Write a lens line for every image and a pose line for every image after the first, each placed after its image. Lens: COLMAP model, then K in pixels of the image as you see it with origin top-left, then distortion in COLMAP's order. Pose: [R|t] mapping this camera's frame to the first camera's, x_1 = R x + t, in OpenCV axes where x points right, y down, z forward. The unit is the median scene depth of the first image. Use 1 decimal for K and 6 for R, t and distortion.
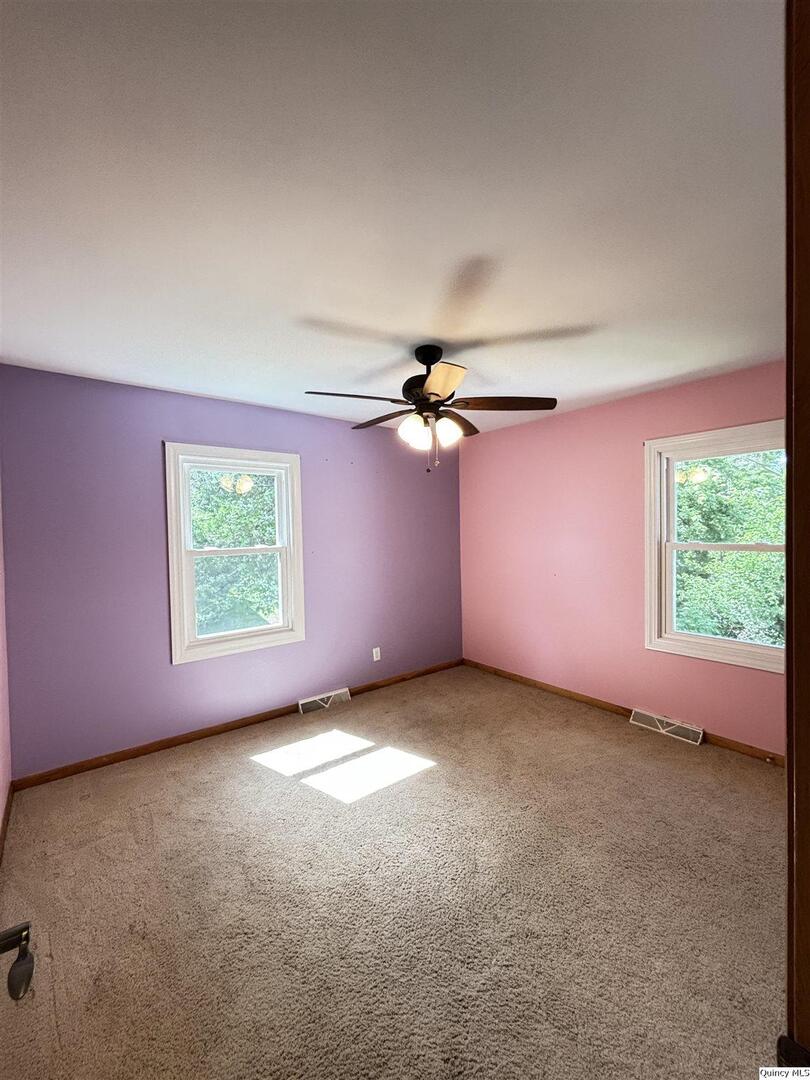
lens RADIAL K [[436.6, 0, 402.8], [0, 436.6, 540.7], [0, 0, 1]] dist [0.001025, 0.000038]
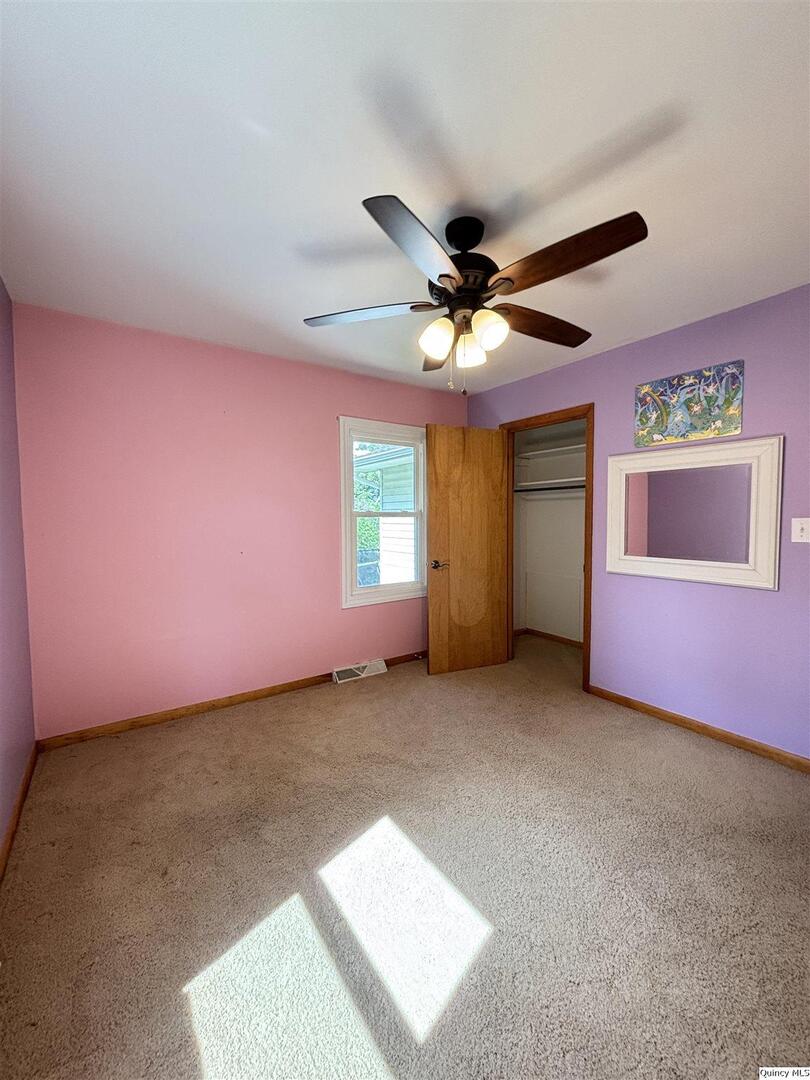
lens RADIAL K [[436.6, 0, 401.4], [0, 436.6, 539.0], [0, 0, 1]] dist [0.001025, 0.000038]
pose [[0.053621, -0.036425, 0.997897, -0.519421], [0.031706, 0.998893, 0.034758, 0.039267], [-0.998058, 0.029776, 0.054717, 0.800565]]
